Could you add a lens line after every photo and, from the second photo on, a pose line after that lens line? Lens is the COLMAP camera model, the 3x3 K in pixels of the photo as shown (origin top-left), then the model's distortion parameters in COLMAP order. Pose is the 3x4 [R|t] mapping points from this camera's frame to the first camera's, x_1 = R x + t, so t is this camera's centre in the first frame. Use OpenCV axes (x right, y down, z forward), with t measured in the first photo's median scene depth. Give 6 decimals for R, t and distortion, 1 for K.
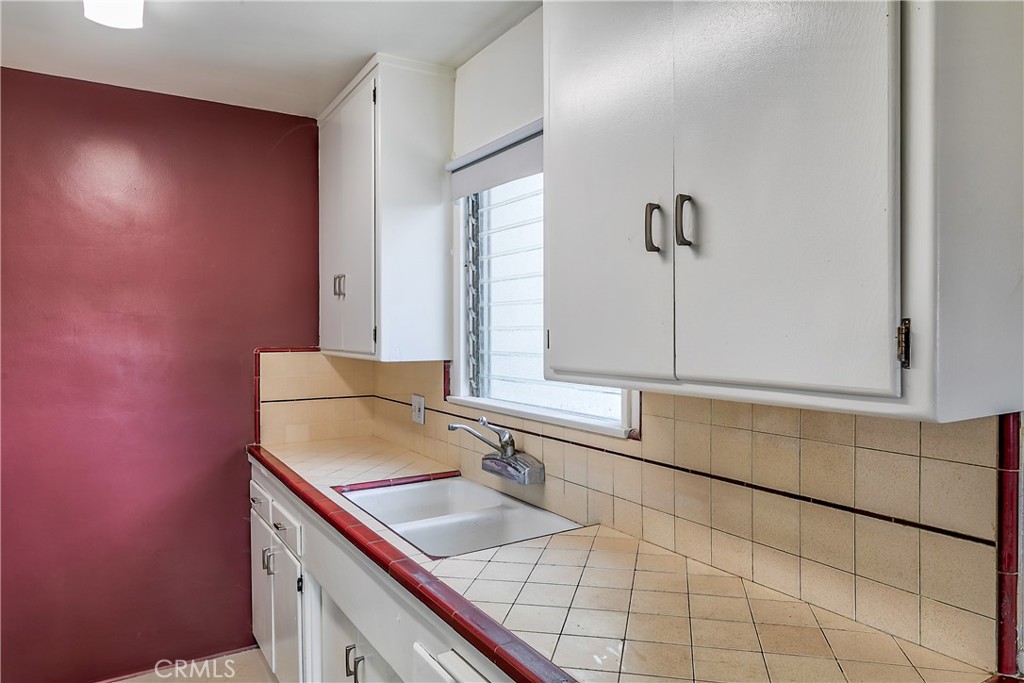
lens RADIAL K [[645.2, 0, 512.0], [0, 645.2, 341.5], [0, 0, 1]] dist [-0.002181, 0.000130]
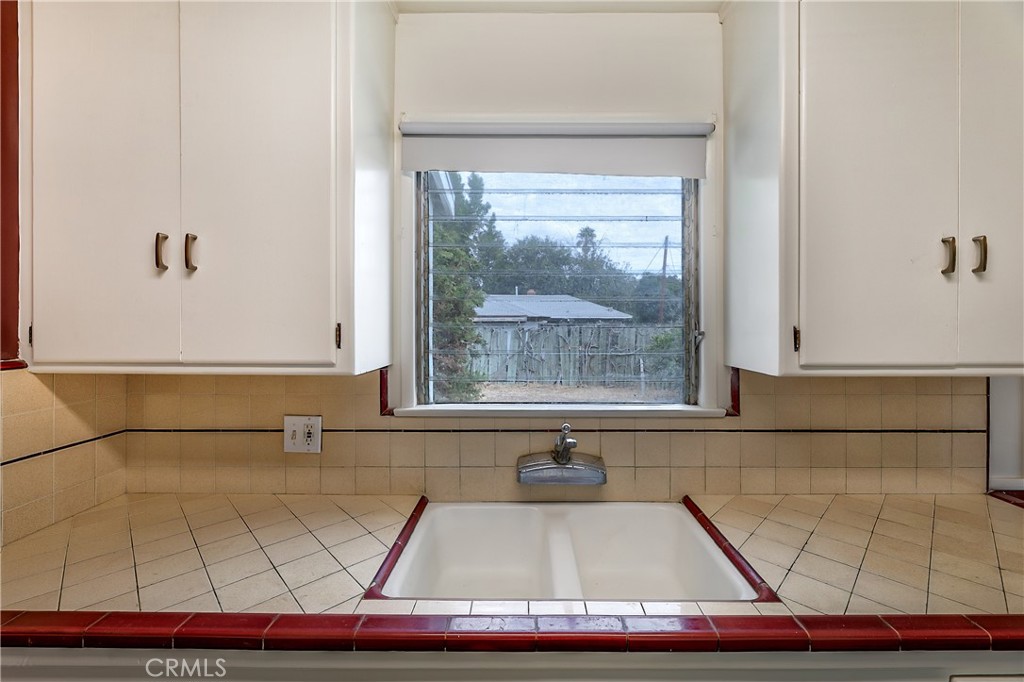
lens RADIAL K [[421.5, 0, 511.5], [0, 421.5, 321.3], [0, 0, 1]] dist [-0.002045, -0.000419]
pose [[0.533765, -0.000843, 0.845633, -0.469227], [0.011622, 0.999912, -0.006340, -0.020254], [-0.845553, 0.013212, 0.533728, 0.596527]]
